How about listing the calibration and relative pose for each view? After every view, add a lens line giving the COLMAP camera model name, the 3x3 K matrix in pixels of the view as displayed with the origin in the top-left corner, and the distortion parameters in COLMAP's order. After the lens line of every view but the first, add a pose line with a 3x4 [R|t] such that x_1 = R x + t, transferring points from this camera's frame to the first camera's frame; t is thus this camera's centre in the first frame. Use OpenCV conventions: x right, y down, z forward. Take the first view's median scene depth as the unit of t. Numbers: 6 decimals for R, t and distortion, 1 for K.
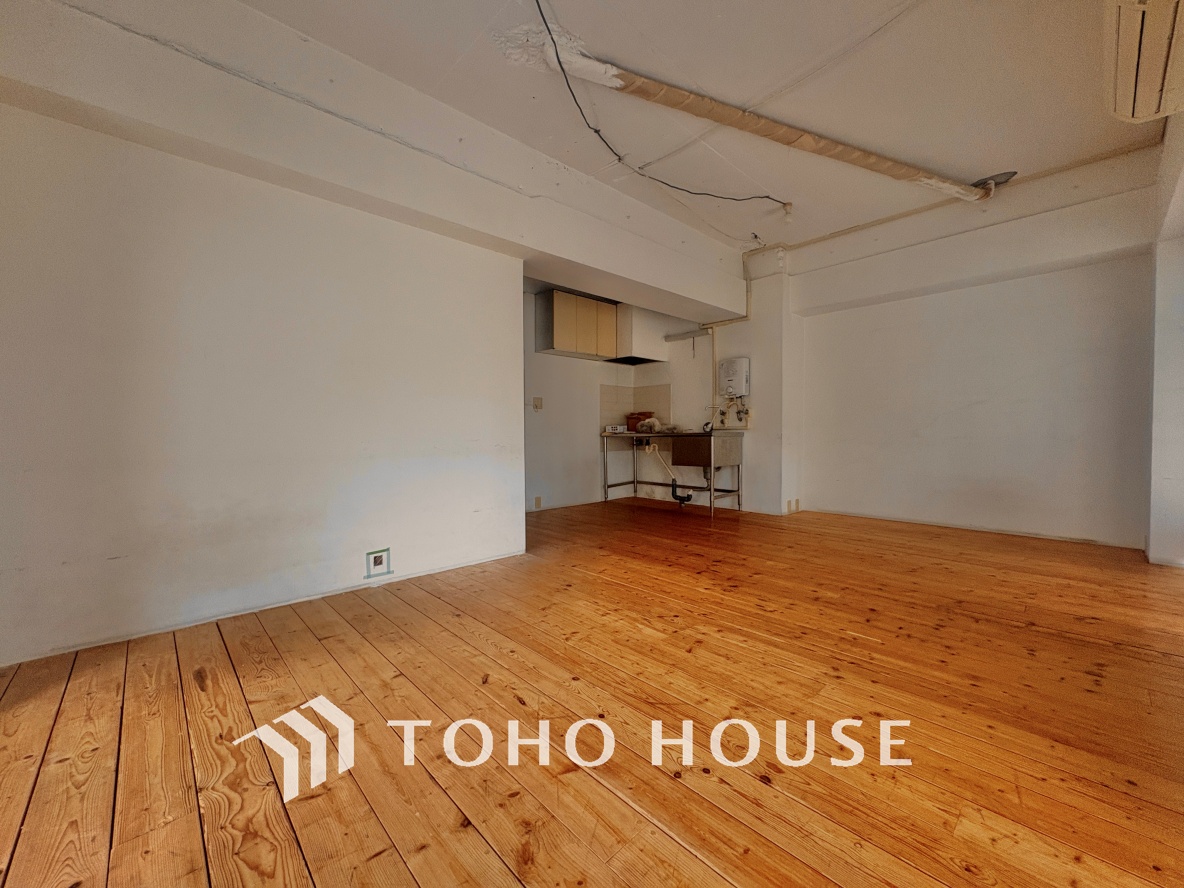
lens RADIAL K [[471.5, 0, 593.4], [0, 471.5, 441.0], [0, 0, 1]] dist [-0.000809, 0.001123]
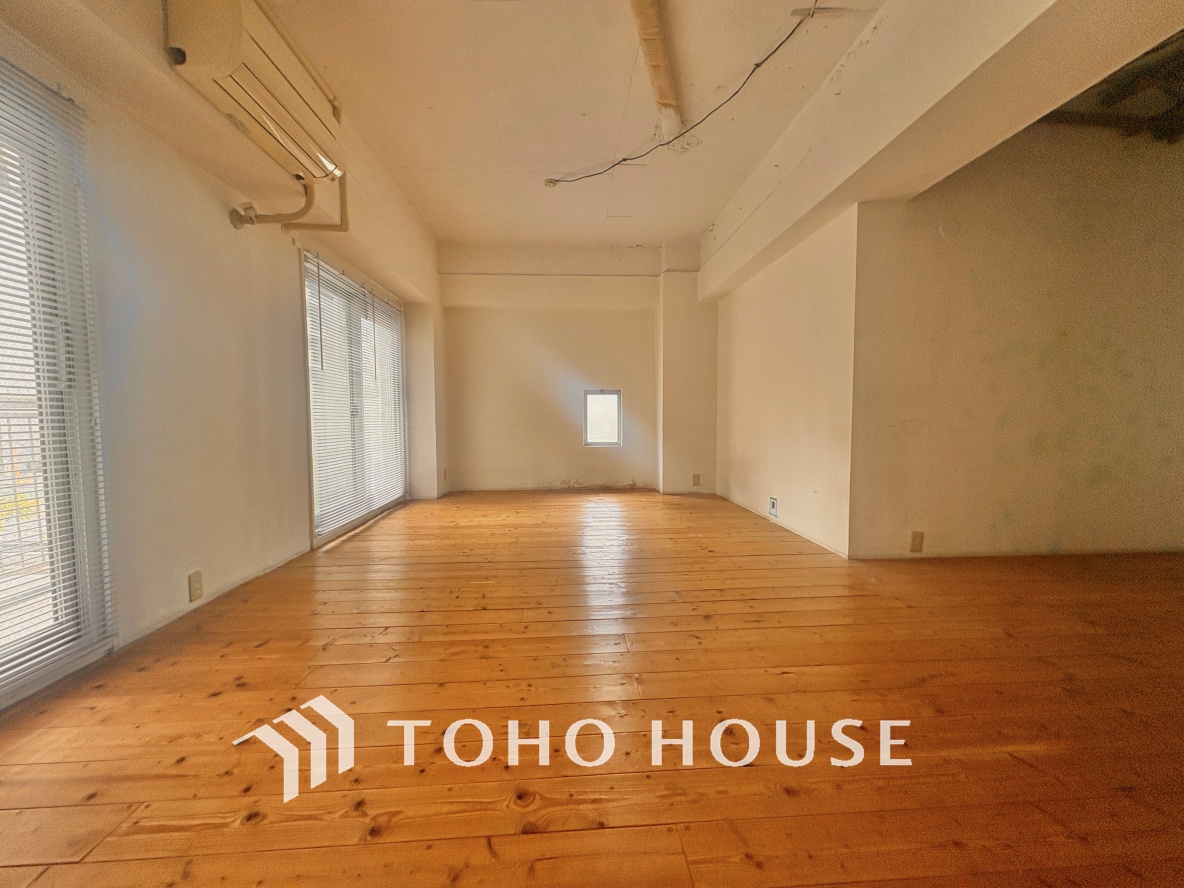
lens RADIAL K [[471.5, 0, 592.4], [0, 471.5, 442.4], [0, 0, 1]] dist [-0.000809, 0.001123]
pose [[-0.637214, 0.050815, -0.769010, 0.870728], [-0.006594, 0.997428, 0.071373, -0.029898], [0.770659, 0.050551, -0.635240, 1.310231]]
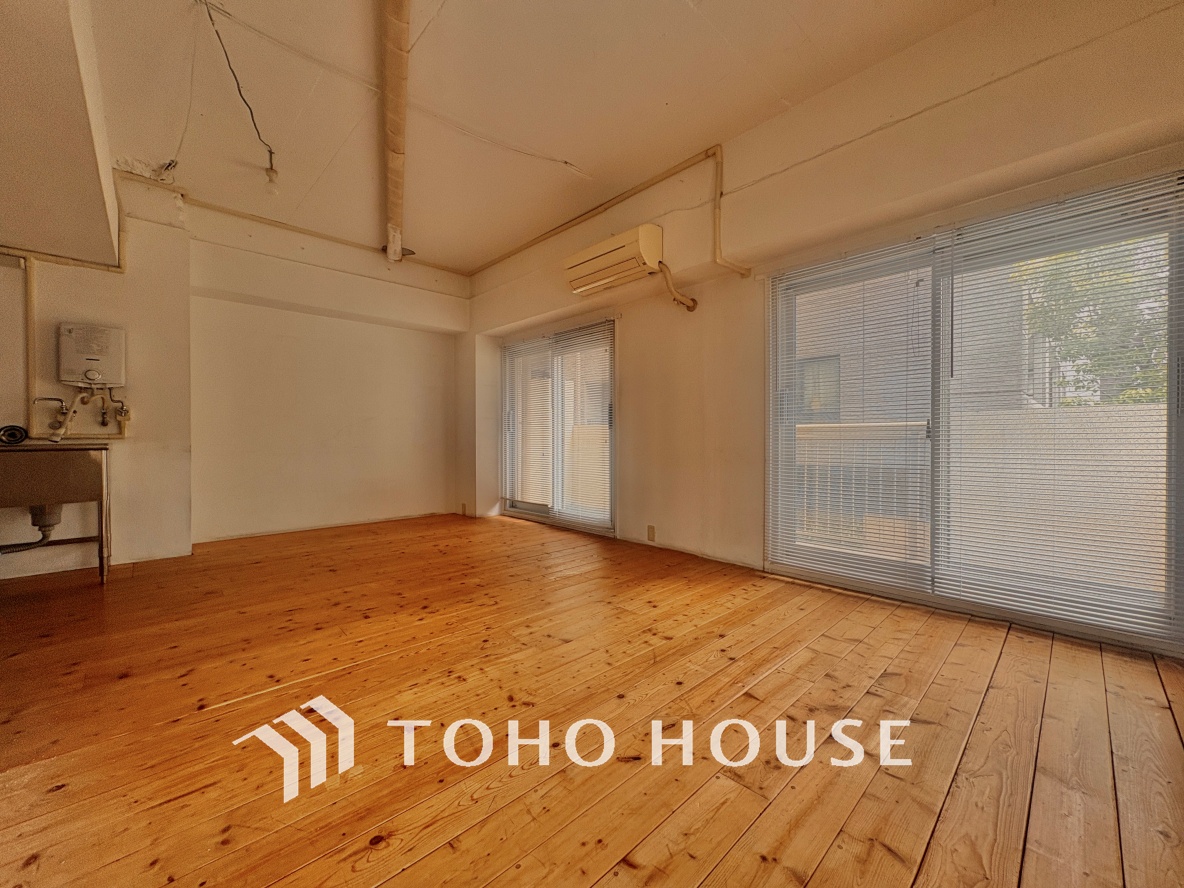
lens RADIAL K [[471.5, 0, 591.5], [0, 471.5, 441.4], [0, 0, 1]] dist [-0.000809, 0.001123]
pose [[-0.004096, 0.000151, 0.999992, -0.554224], [0.020590, 0.999788, -0.000066, -0.012708], [-0.999780, 0.020590, -0.004098, 0.578130]]
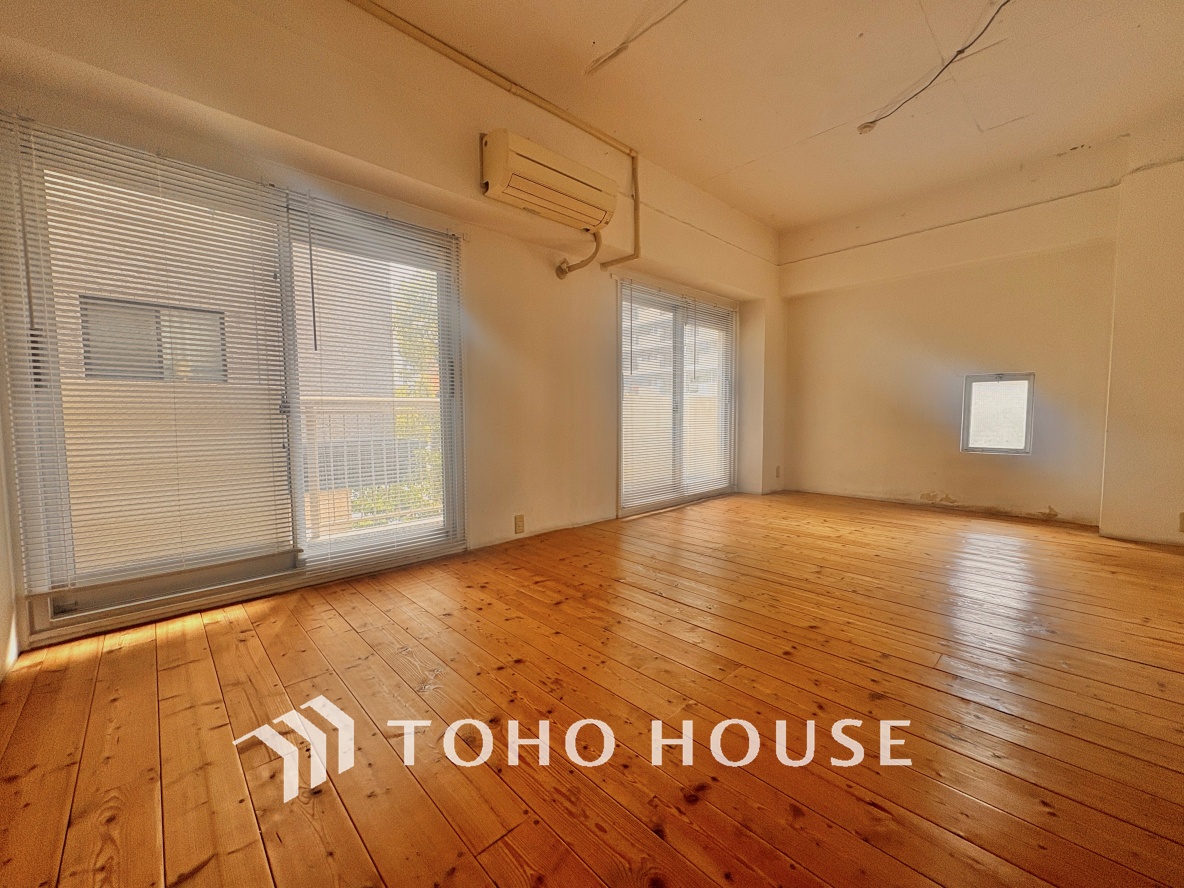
lens RADIAL K [[471.5, 0, 593.6], [0, 471.5, 443.7], [0, 0, 1]] dist [-0.000809, 0.001123]
pose [[-0.999935, 0.010022, -0.005500, 0.553583], [0.009525, 0.996436, 0.083819, -0.032815], [0.006321, 0.083761, -0.996466, 1.473299]]
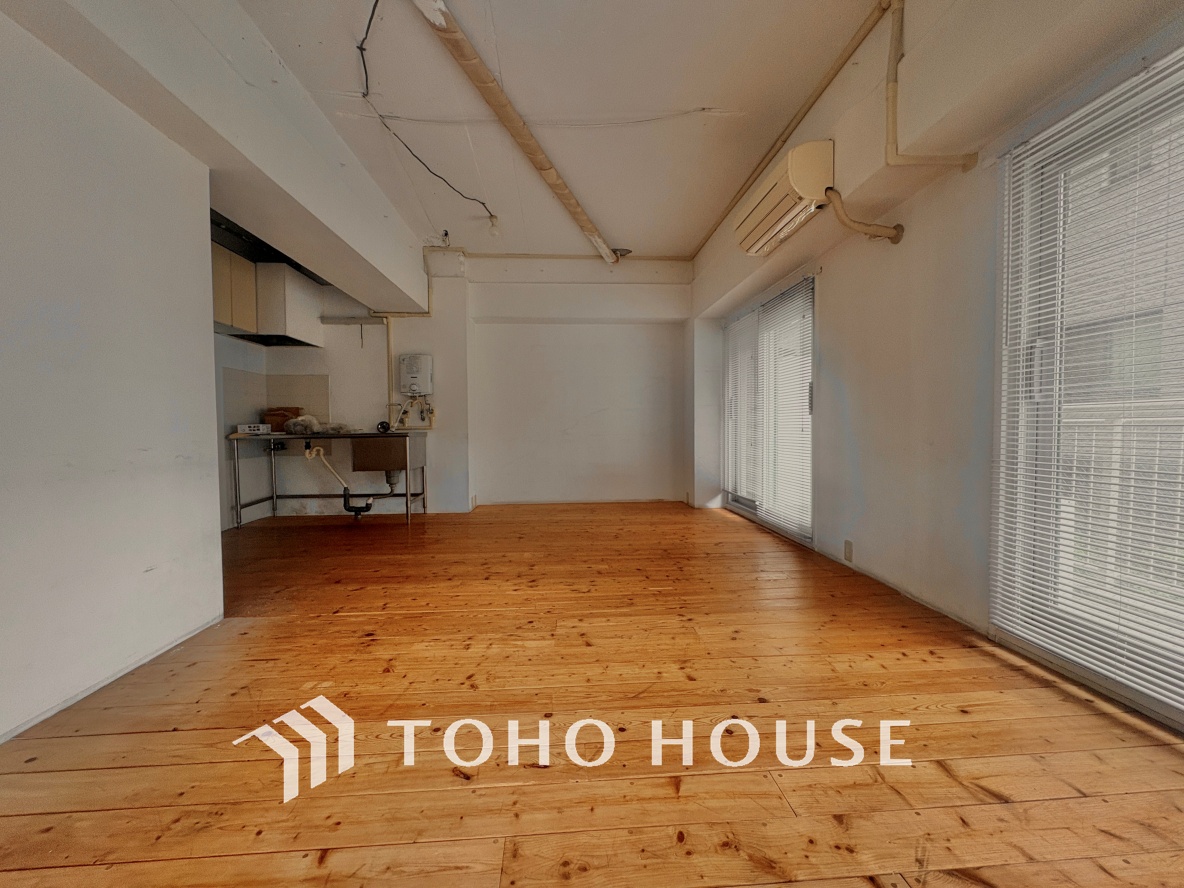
lens RADIAL K [[471.5, 0, 592.2], [0, 471.5, 441.8], [0, 0, 1]] dist [-0.000809, 0.001123]
pose [[0.635543, -0.022557, 0.771736, -0.356822], [0.020007, 0.999719, 0.012744, -0.007386], [-0.771806, 0.007341, 0.635815, 0.206334]]
